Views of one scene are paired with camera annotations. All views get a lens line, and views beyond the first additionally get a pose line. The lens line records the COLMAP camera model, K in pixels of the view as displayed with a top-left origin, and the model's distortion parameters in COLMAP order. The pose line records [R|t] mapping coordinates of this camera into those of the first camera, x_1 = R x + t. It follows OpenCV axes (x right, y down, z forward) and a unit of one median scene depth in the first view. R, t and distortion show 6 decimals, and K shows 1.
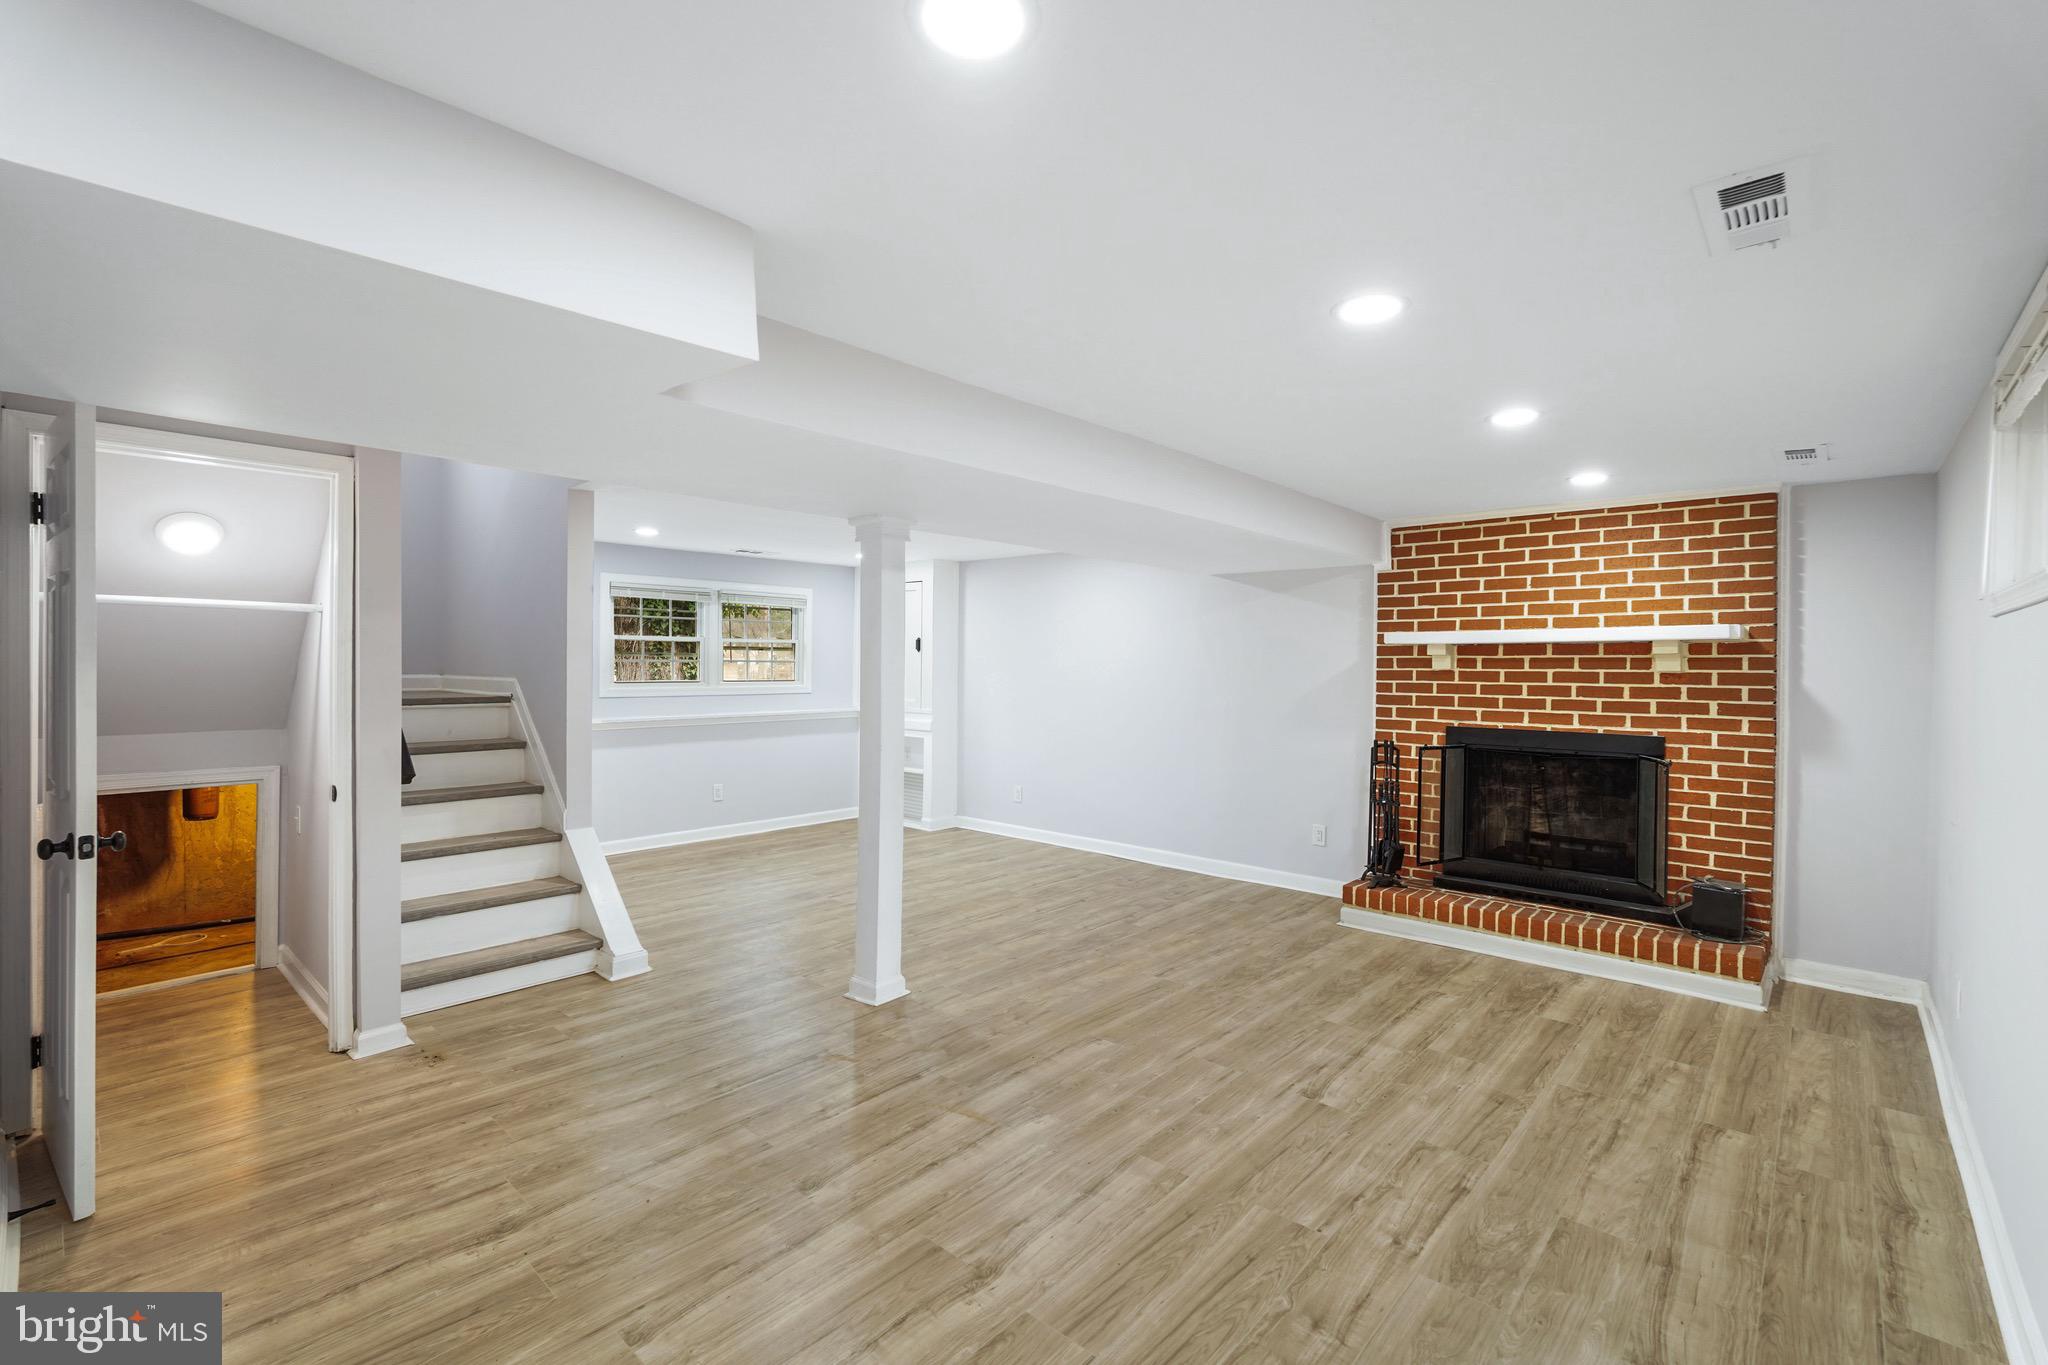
lens RADIAL K [[904.1, 0, 1017.9], [0, 904.1, 686.3], [0, 0, 1]] dist [-0.004824, 0.005414]
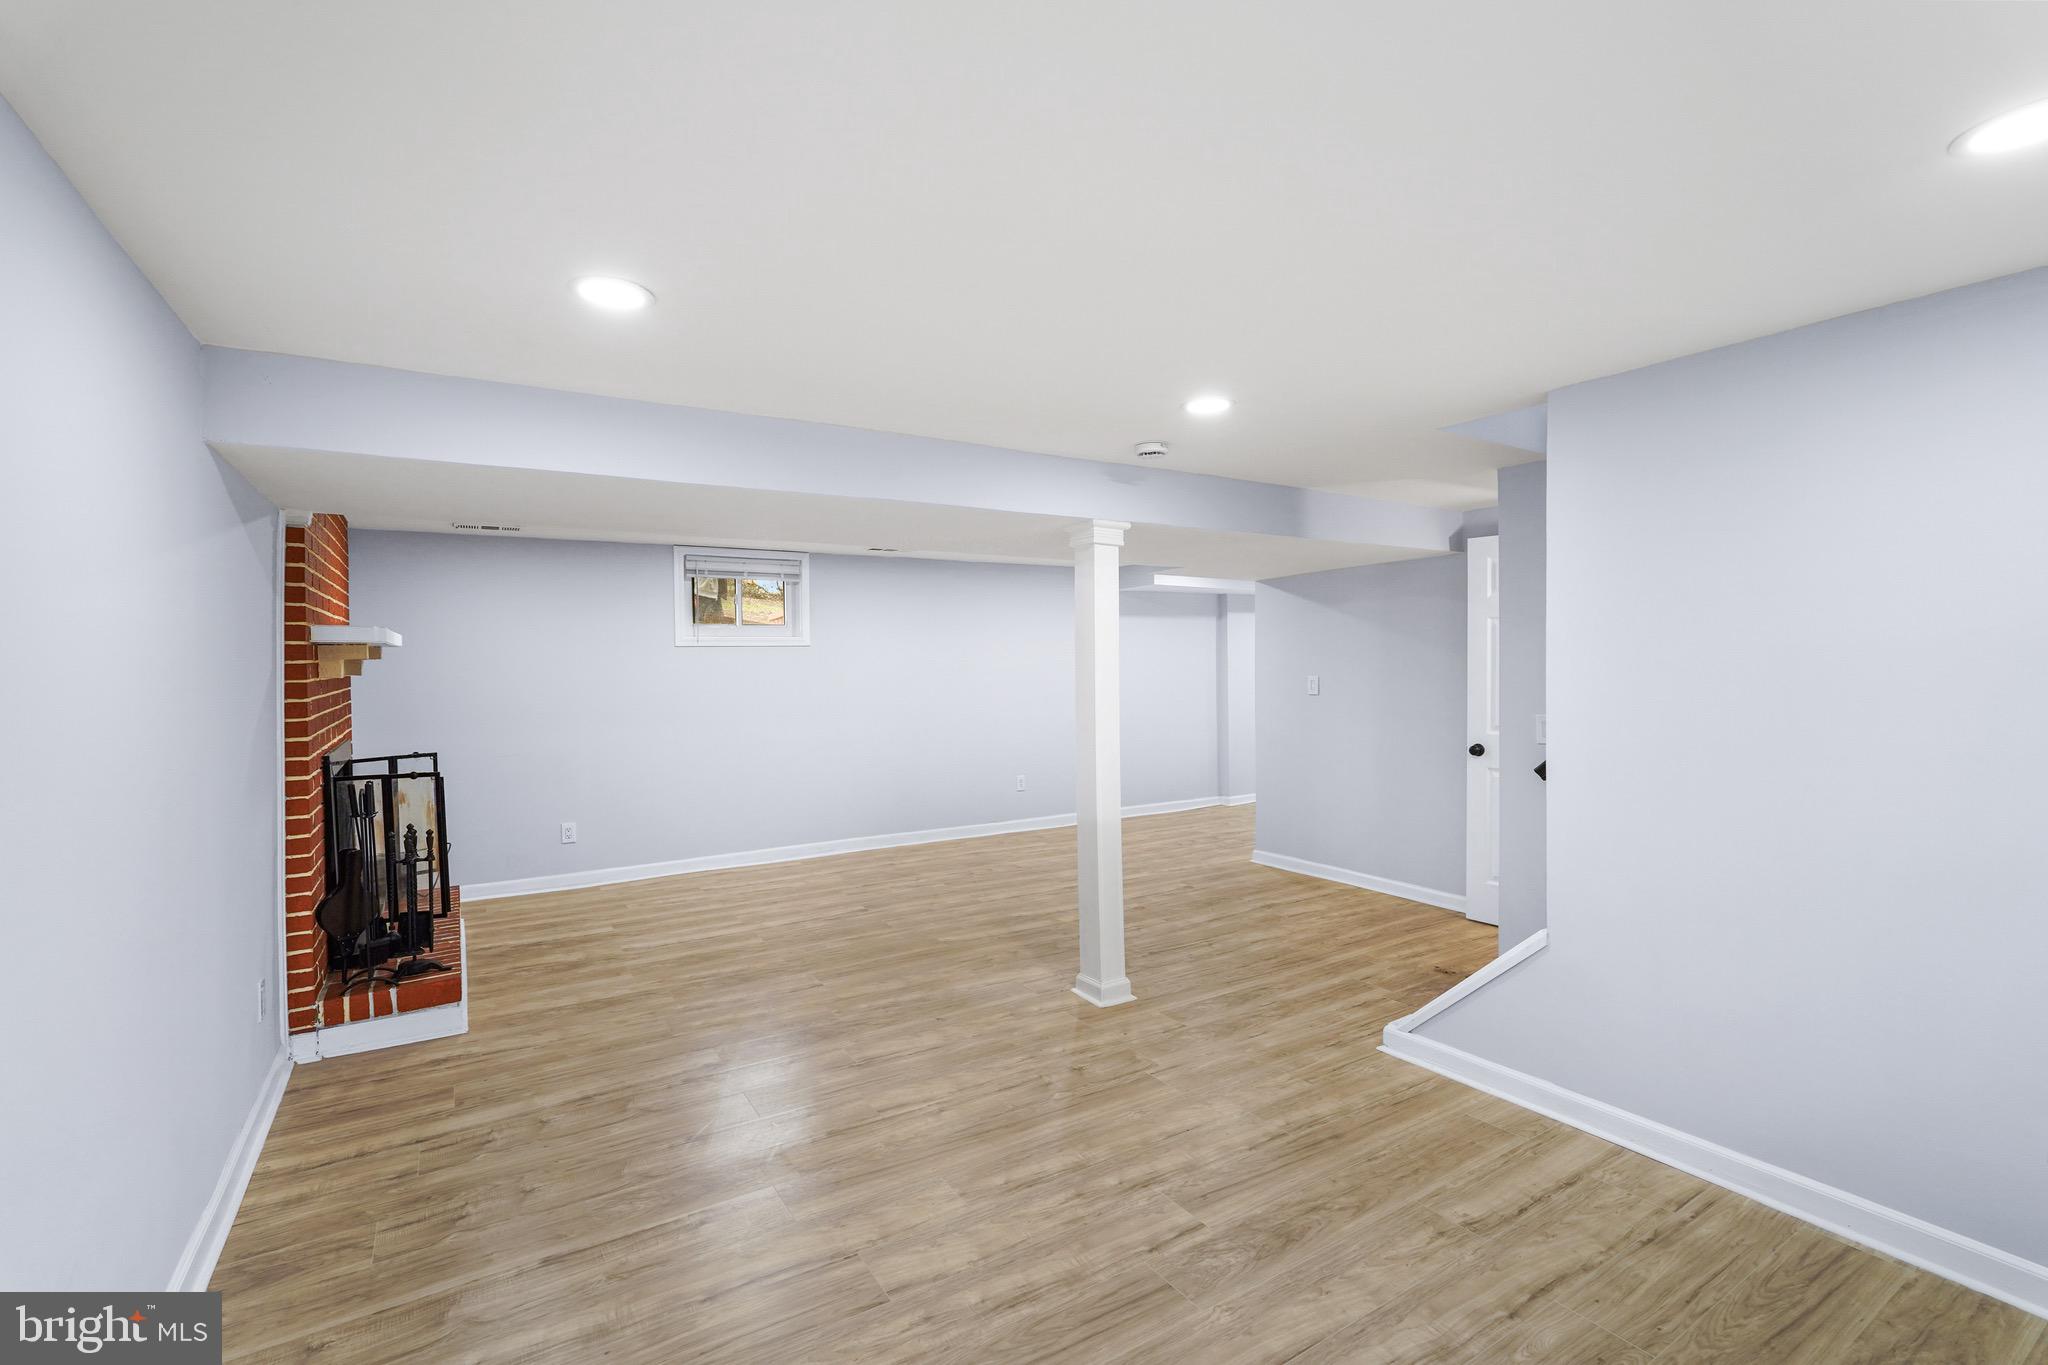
lens RADIAL K [[904.1, 0, 1017.9], [0, 904.1, 686.3], [0, 0, 1]] dist [-0.004824, 0.005414]
pose [[-0.963666, -0.004694, 0.267068, -0.314377], [0.010288, 0.998452, 0.054669, -0.056140], [-0.266911, 0.055430, -0.962126, 1.874117]]
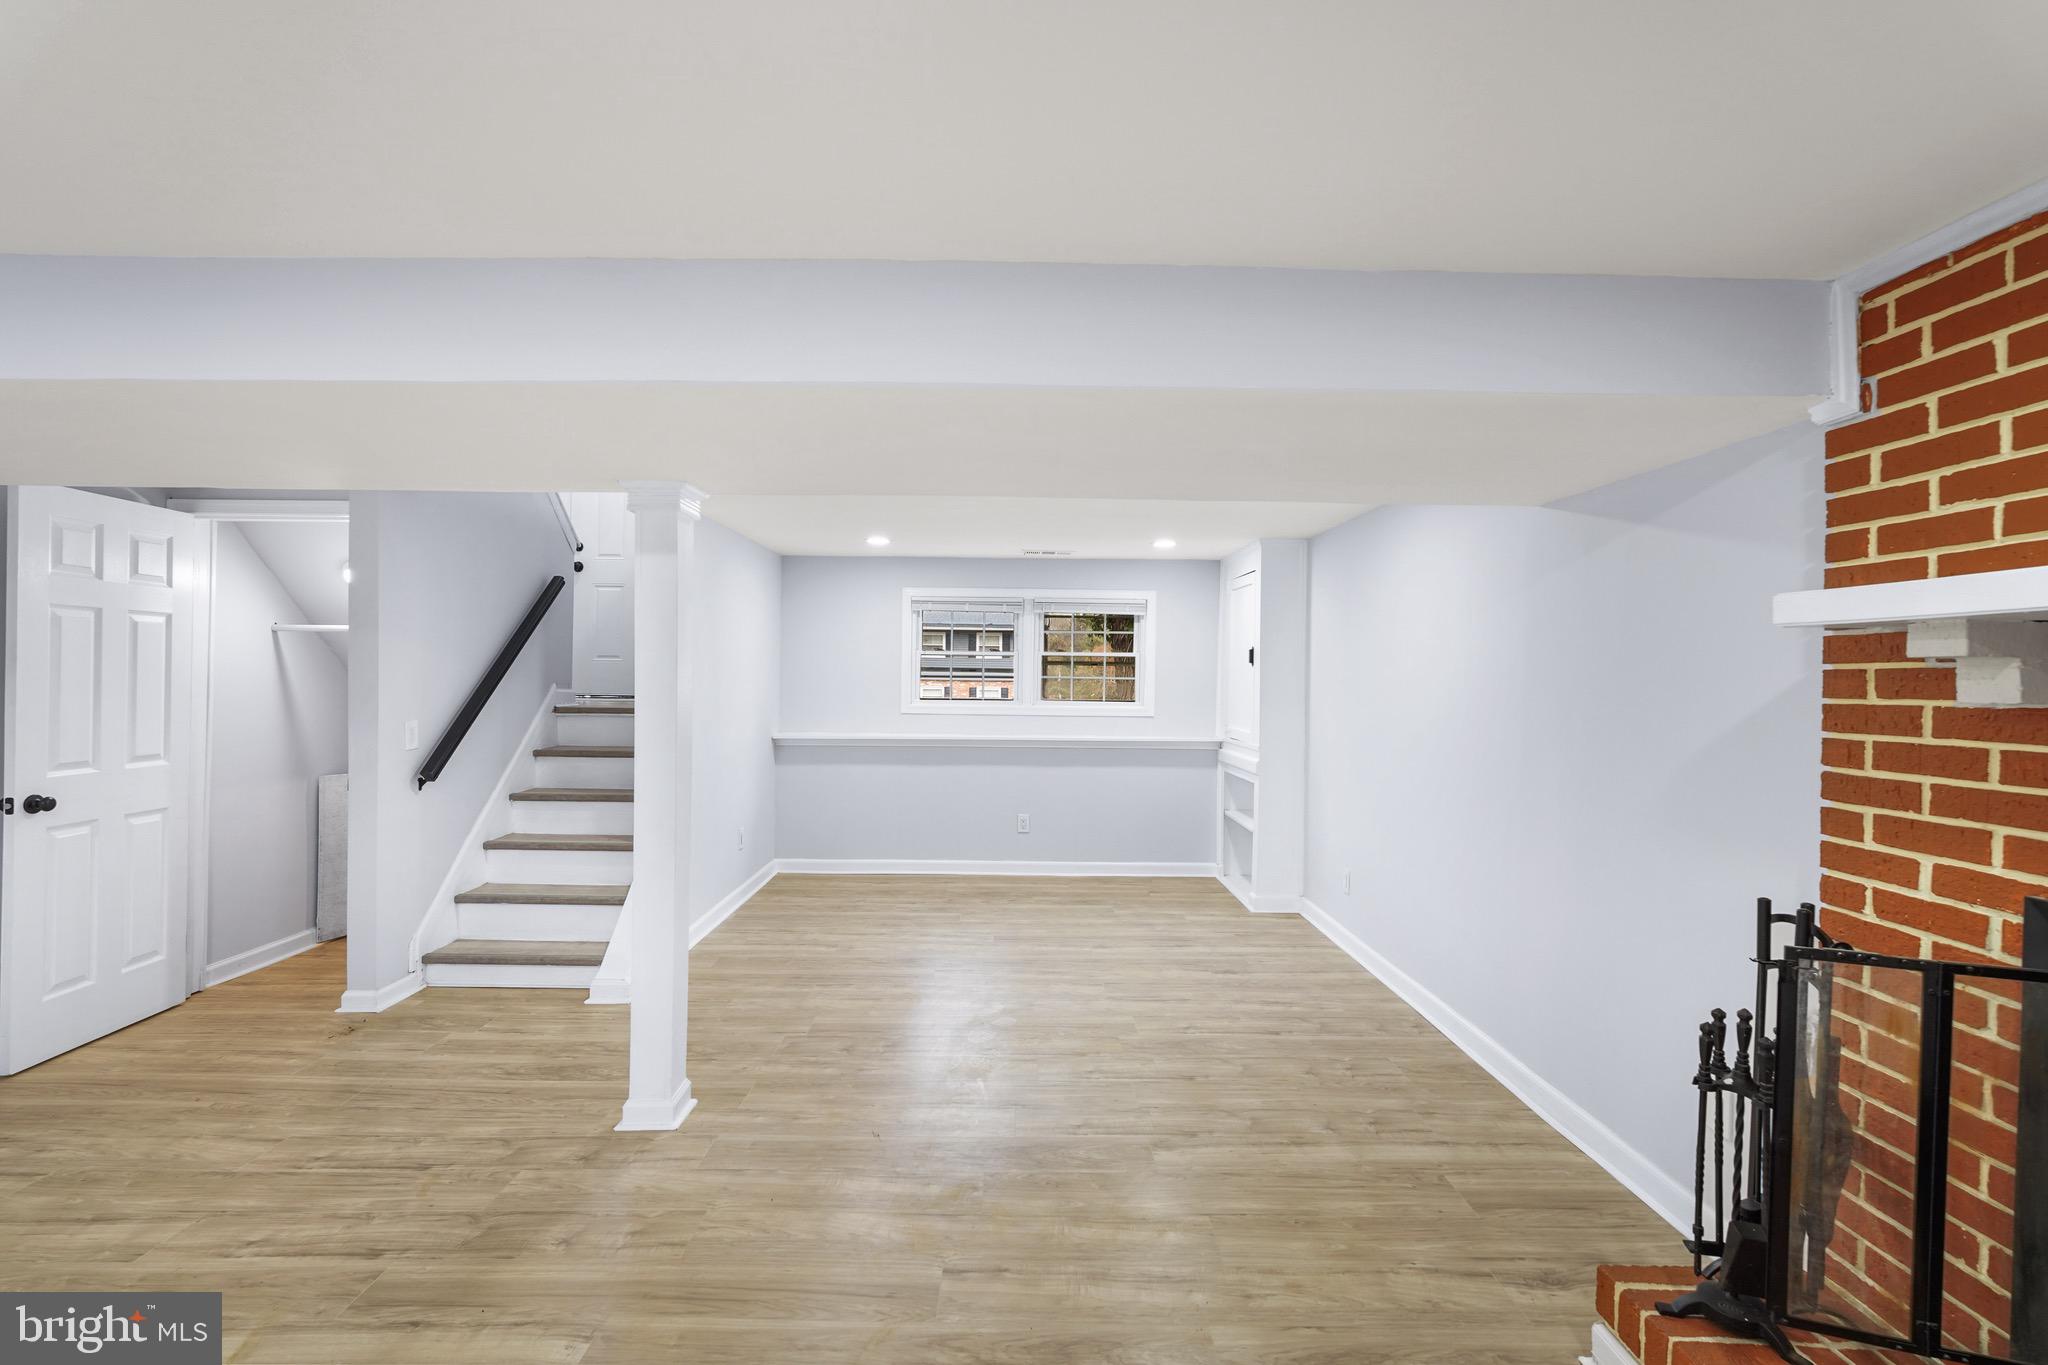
lens RADIAL K [[904.1, 0, 1017.9], [0, 904.1, 686.3], [0, 0, 1]] dist [-0.004824, 0.005414]
pose [[0.673399, 0.009690, -0.739215, 0.569131], [-0.025574, 0.999621, -0.010193, -0.016327], [0.738836, 0.025768, 0.673392, 0.667996]]
